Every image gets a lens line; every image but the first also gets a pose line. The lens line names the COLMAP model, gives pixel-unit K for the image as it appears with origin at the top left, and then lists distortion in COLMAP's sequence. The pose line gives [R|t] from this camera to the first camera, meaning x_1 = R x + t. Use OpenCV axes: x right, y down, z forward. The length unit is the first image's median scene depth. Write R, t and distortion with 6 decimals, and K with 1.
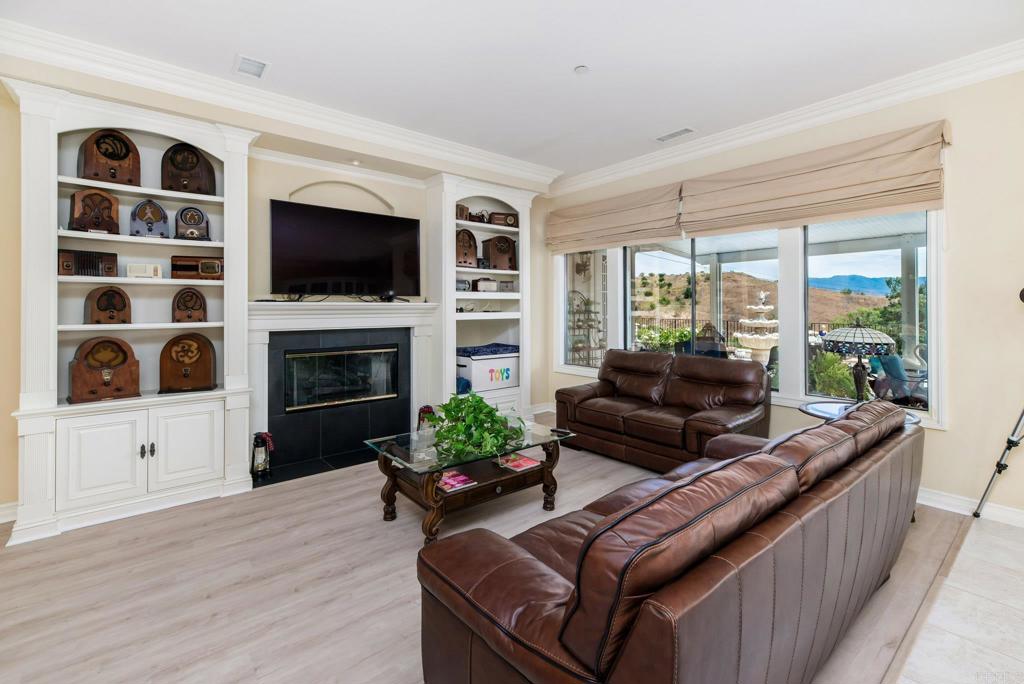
lens RADIAL K [[459.2, 0, 537.1], [0, 459.2, 308.3], [0, 0, 1]] dist [0.015279, -0.000109]
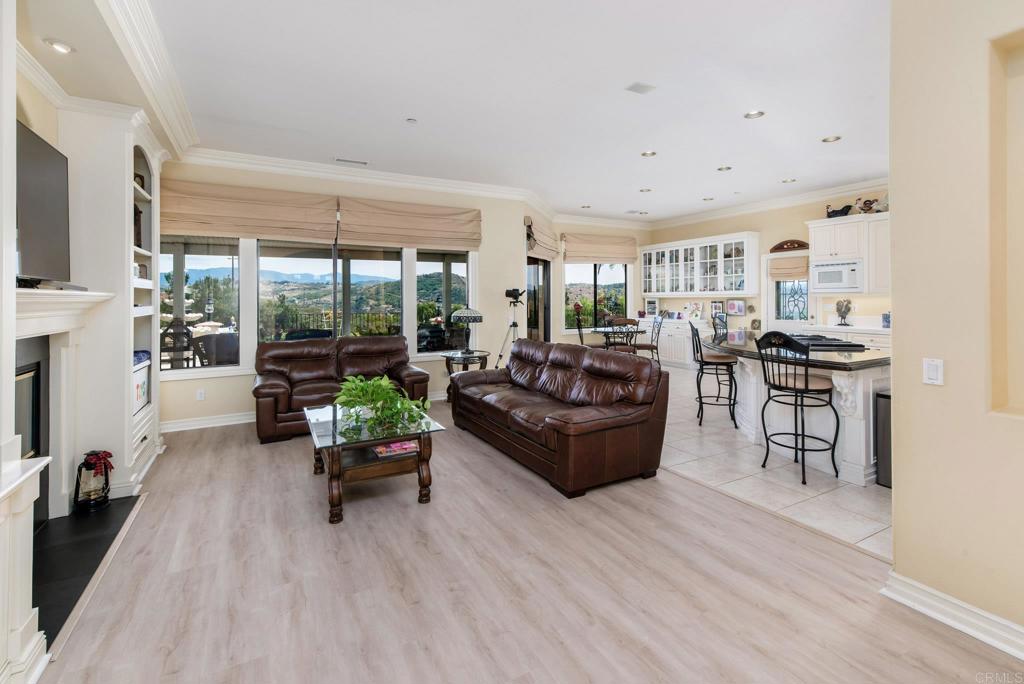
lens RADIAL K [[459.2, 0, 517.5], [0, 459.2, 303.2], [0, 0, 1]] dist [0.015279, -0.000109]
pose [[0.199457, -0.009397, 0.979862, -0.828919], [0.008823, 0.999931, 0.007794, 0.002054], [-0.979867, 0.007091, 0.199526, 0.316641]]
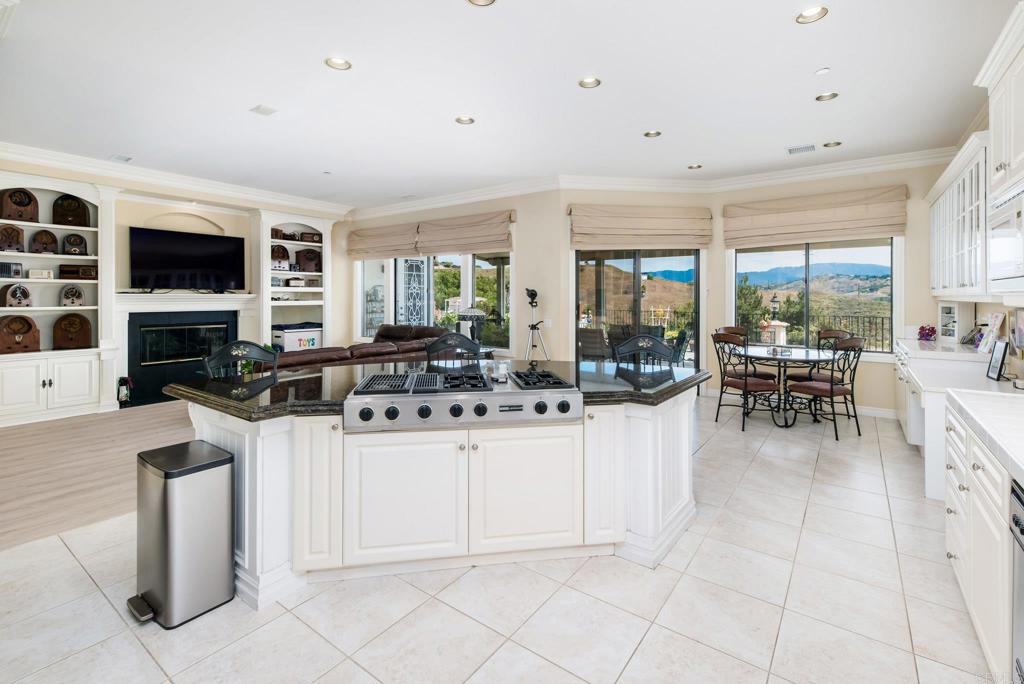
lens RADIAL K [[459.2, 0, 526.9], [0, 459.2, 299.7], [0, 0, 1]] dist [0.015279, -0.000109]
pose [[0.973767, 0.002399, 0.227535, 0.338030], [-0.003636, 0.999981, 0.005016, -0.005357], [-0.227518, -0.005712, 0.973757, -0.760132]]
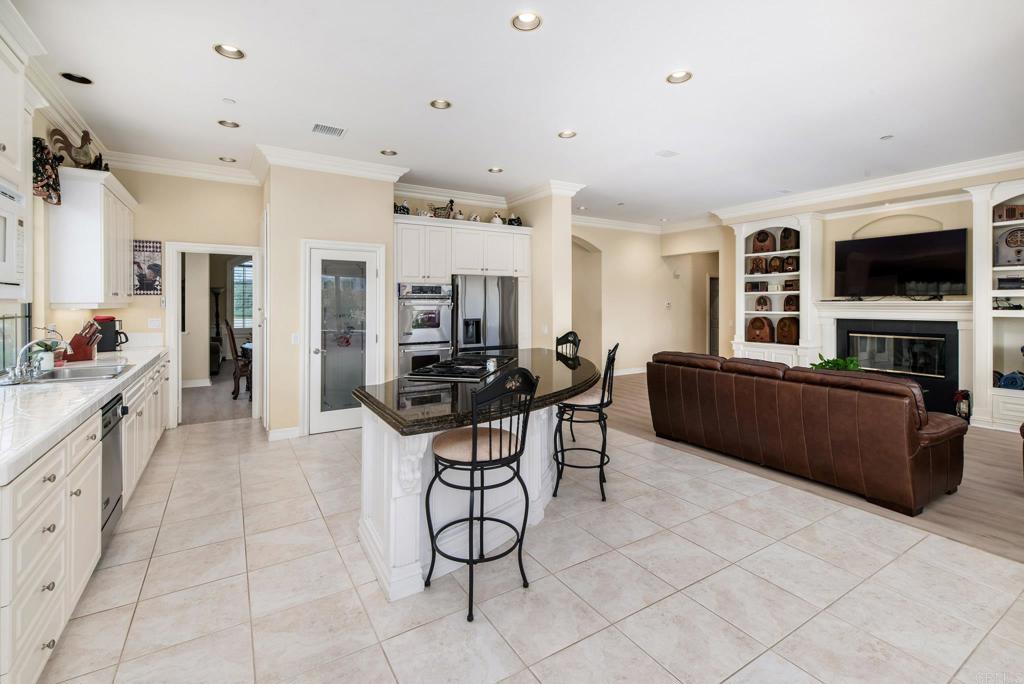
lens RADIAL K [[459.2, 0, 509.3], [0, 459.2, 302.3], [0, 0, 1]] dist [0.015279, -0.000109]
pose [[-0.177287, -0.000721, -0.984159, 1.250823], [0.000116, 1.000000, -0.000754, -0.008841], [0.984159, -0.000248, -0.177287, 0.103370]]
